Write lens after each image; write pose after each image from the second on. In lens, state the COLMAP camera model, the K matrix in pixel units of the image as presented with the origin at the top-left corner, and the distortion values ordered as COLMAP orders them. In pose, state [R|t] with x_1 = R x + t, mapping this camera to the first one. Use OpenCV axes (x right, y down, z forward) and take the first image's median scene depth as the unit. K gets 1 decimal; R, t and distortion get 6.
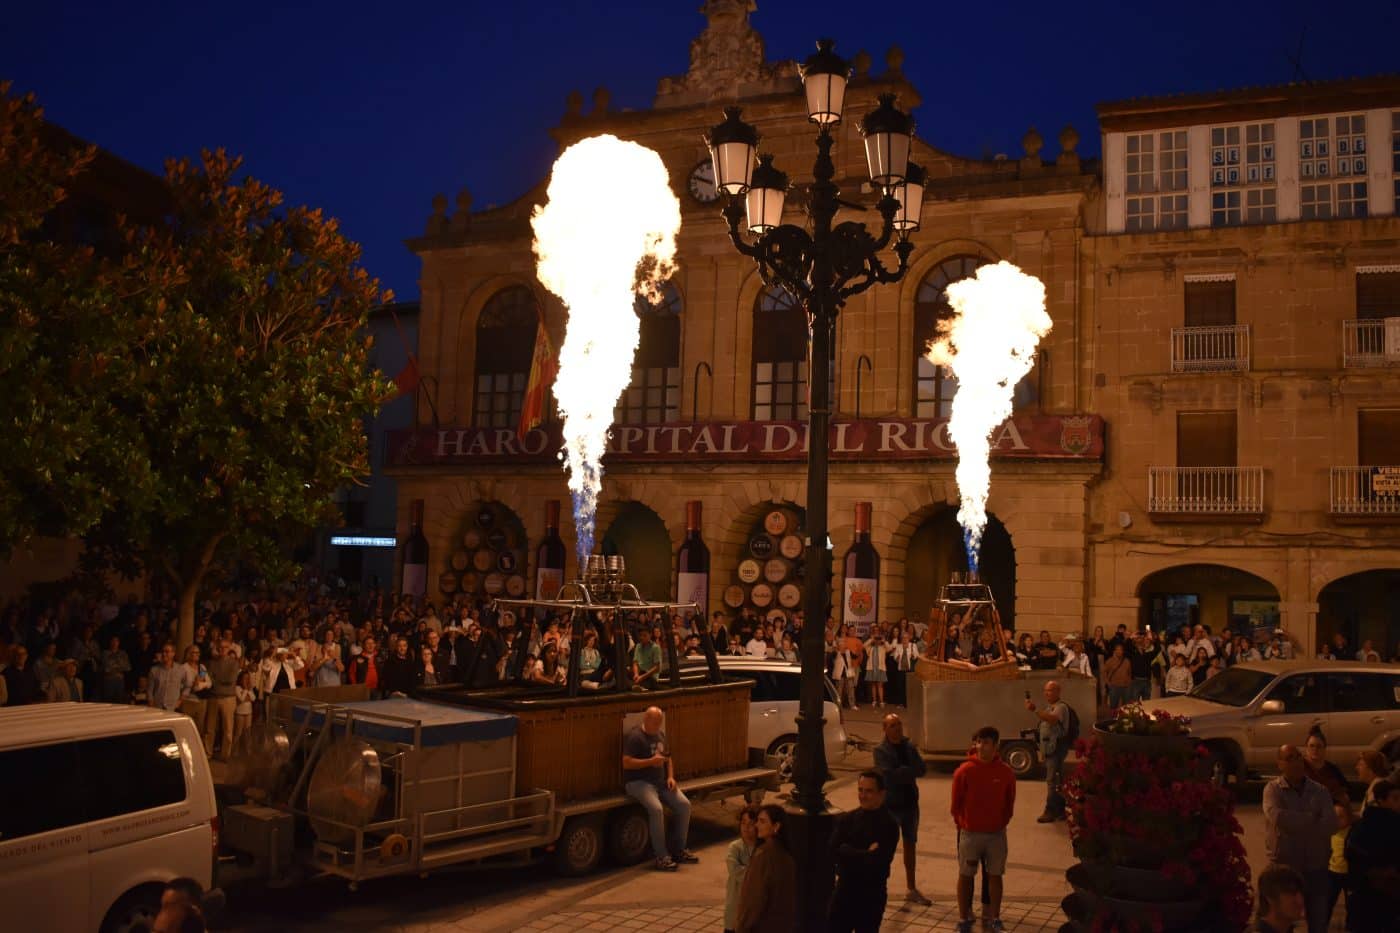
lens RADIAL K [[1294.6, 0, 702.5], [0, 1294.6, 462.4], [0, 0, 1]] dist [-0.084321, 0.014591]
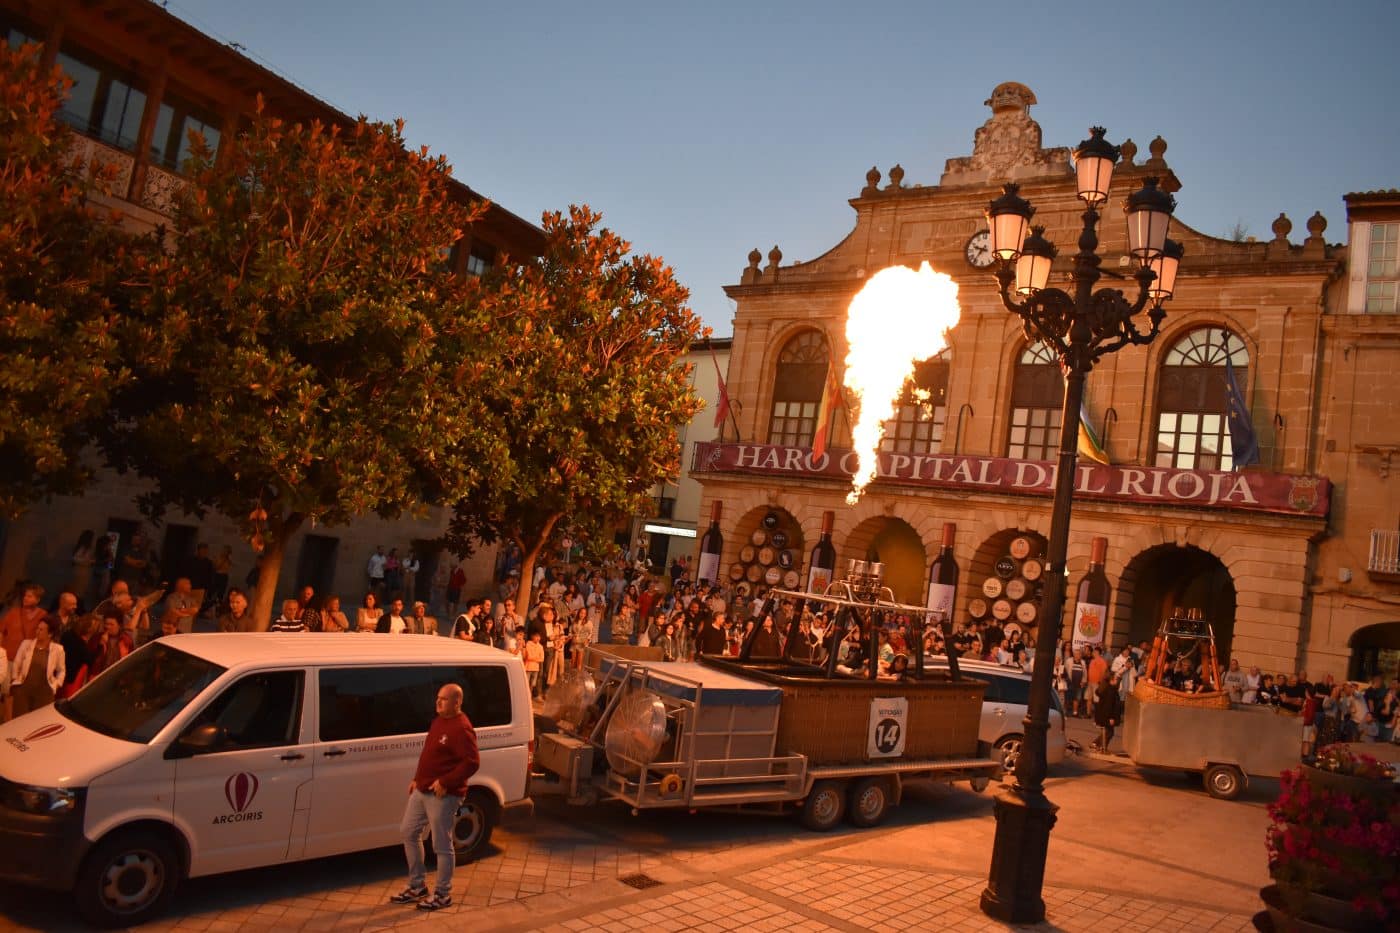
lens RADIAL K [[1087.4, 0, 700.0], [0, 1087.4, 466.5], [0, 0, 1]] dist [-0.098062, 0.014912]
pose [[0.968779, 0.081653, -0.234093, -0.000251], [-0.084459, 0.996425, -0.001972, 0.000410], [0.233095, 0.021681, 0.972212, 0.003262]]
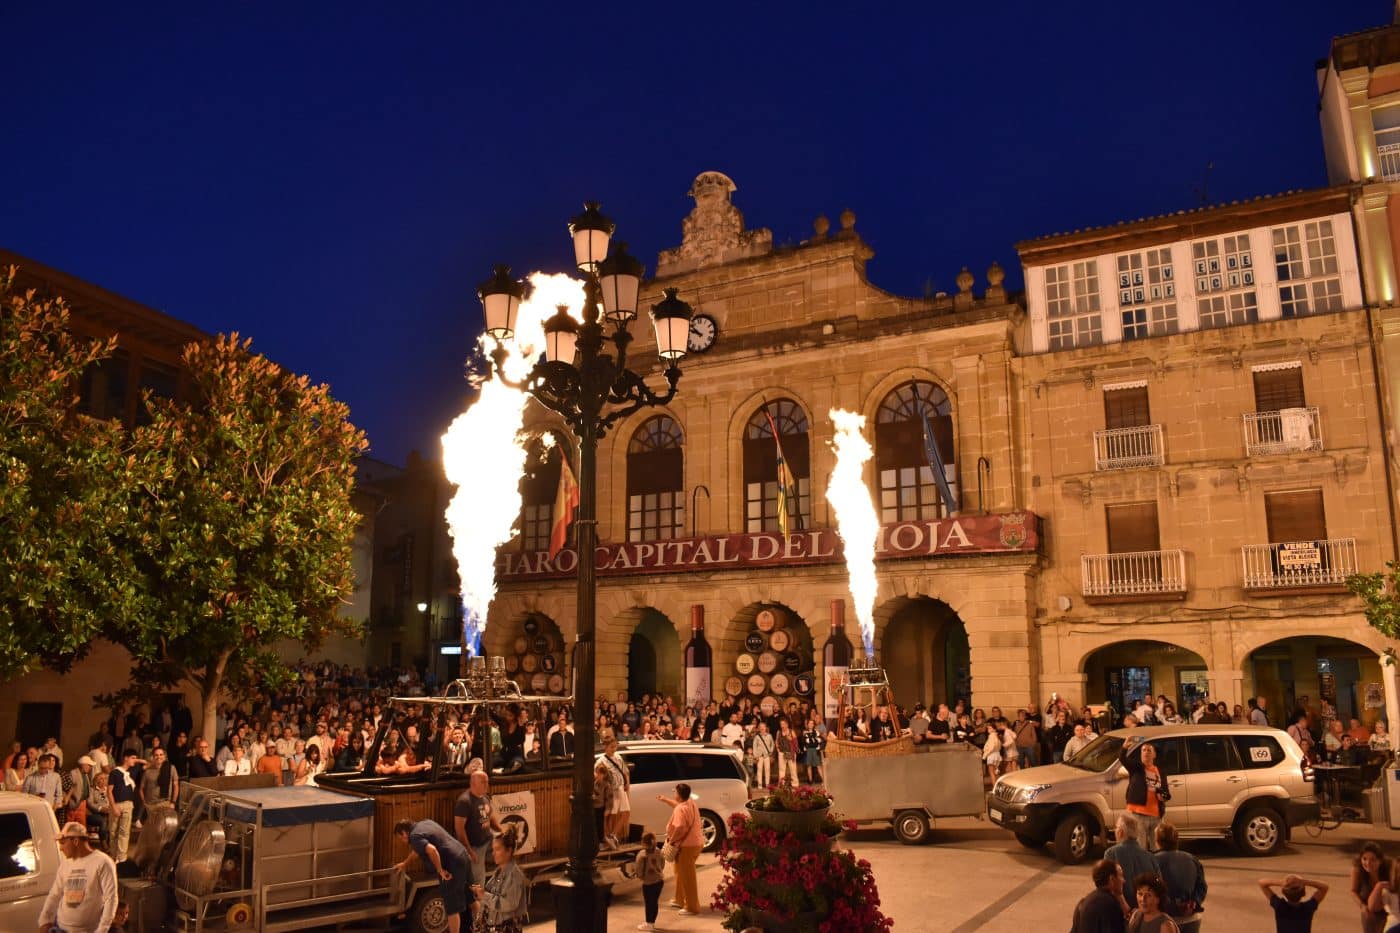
lens RADIAL K [[1087.4, 0, 700.0], [0, 1087.4, 466.5], [0, 0, 1]] dist [-0.098062, 0.014912]
pose [[0.993562, -0.056795, -0.098023, 0.111713], [0.046873, 0.993811, -0.100713, 0.005144], [0.103136, 0.095470, 0.990075, 0.025447]]
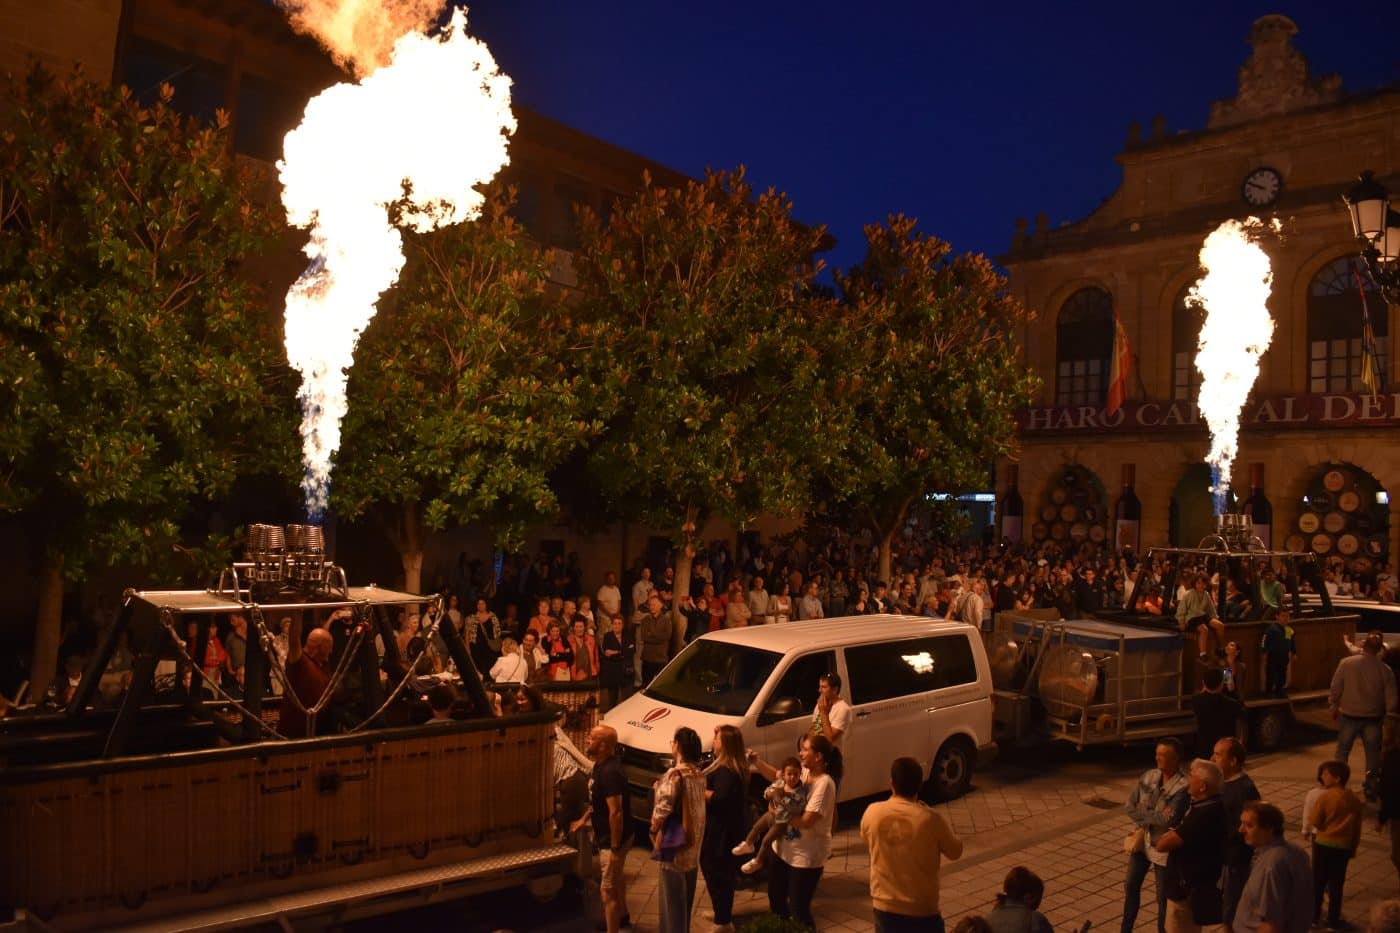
lens RADIAL K [[1087.4, 0, 700.0], [0, 1087.4, 466.5], [0, 0, 1]] dist [-0.098062, 0.014912]
pose [[0.900849, -0.014026, -0.433905, -0.050583], [0.029702, 0.999127, 0.029367, -0.011524], [0.433115, -0.039343, 0.900480, -0.094005]]
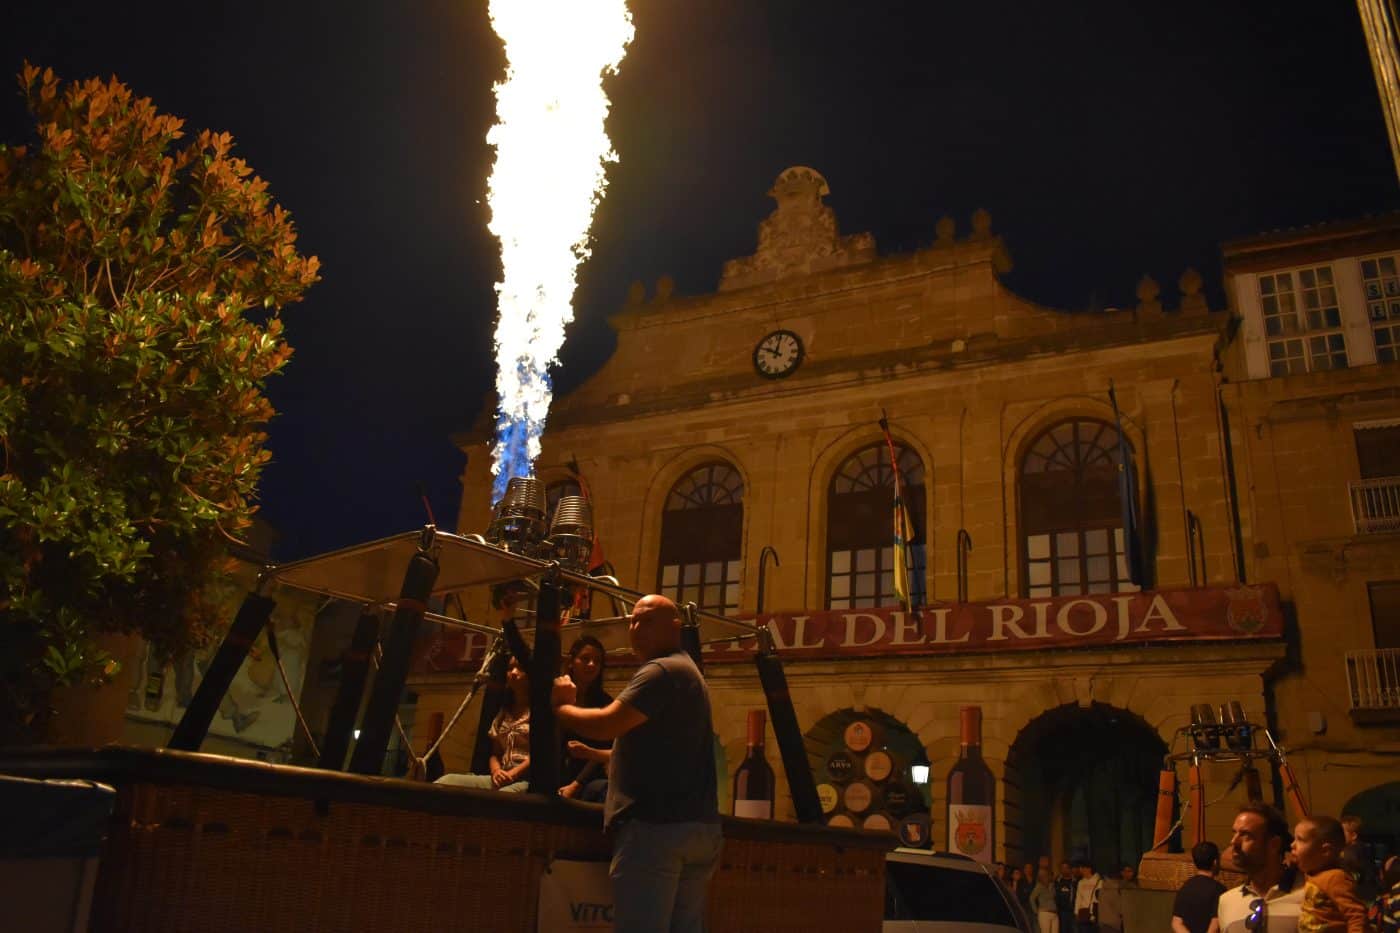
lens RADIAL K [[1087.4, 0, 700.0], [0, 1087.4, 466.5], [0, 0, 1]] dist [-0.098062, 0.014912]
pose [[0.998022, 0.011964, -0.061720, -0.002024], [-0.028752, 0.959901, -0.278860, 0.083286], [0.055909, 0.280083, 0.958346, 0.338078]]
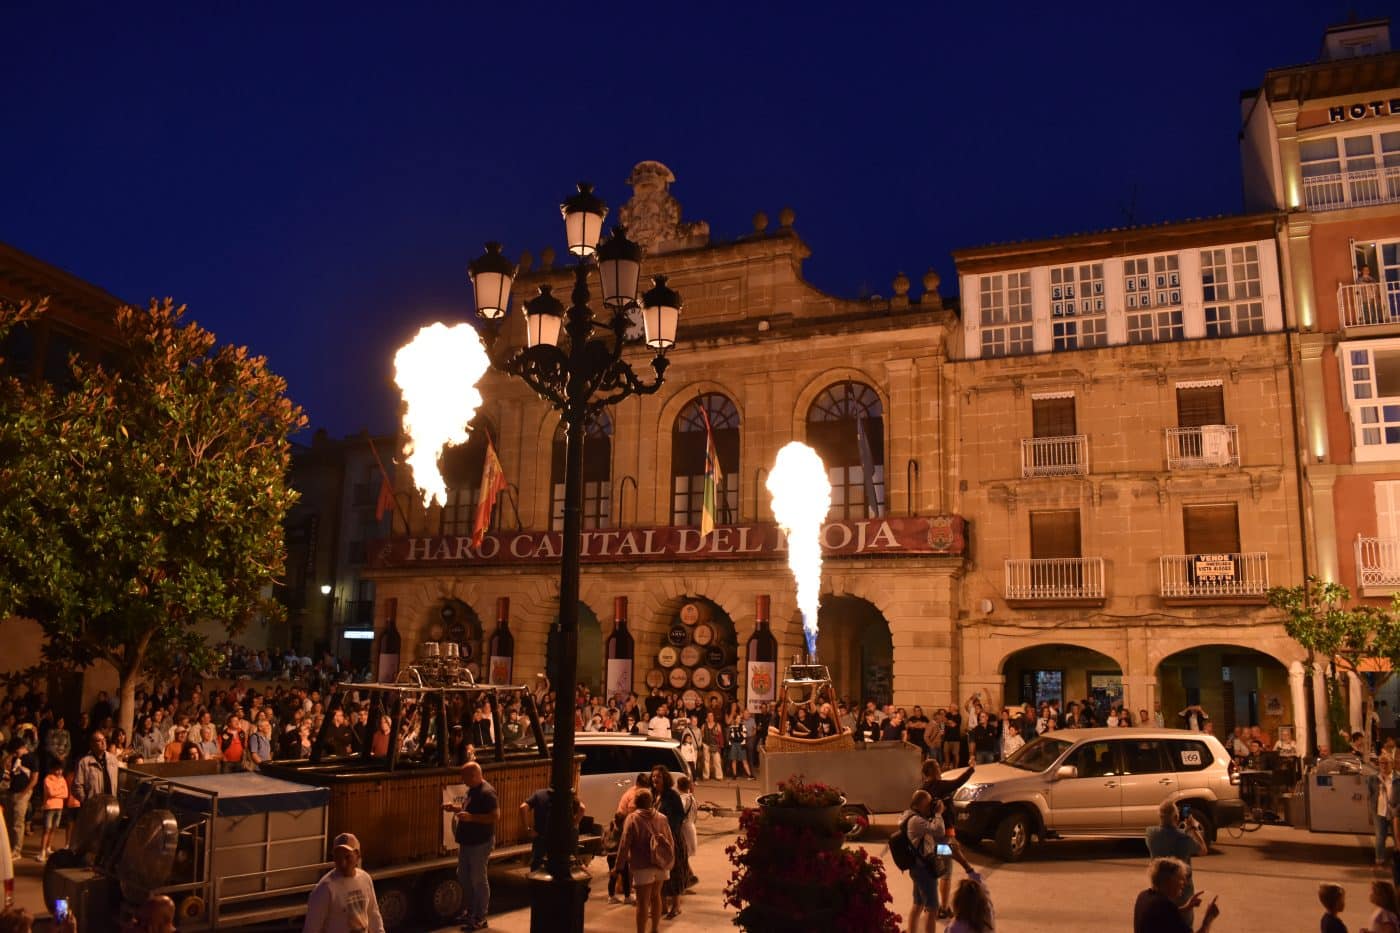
lens RADIAL K [[1087.4, 0, 700.0], [0, 1087.4, 466.5], [0, 0, 1]] dist [-0.098062, 0.014912]
pose [[0.999860, -0.015686, -0.005744, 0.080867], [0.015100, 0.995757, -0.090778, 0.003896], [0.007144, 0.090679, 0.995855, 0.027761]]
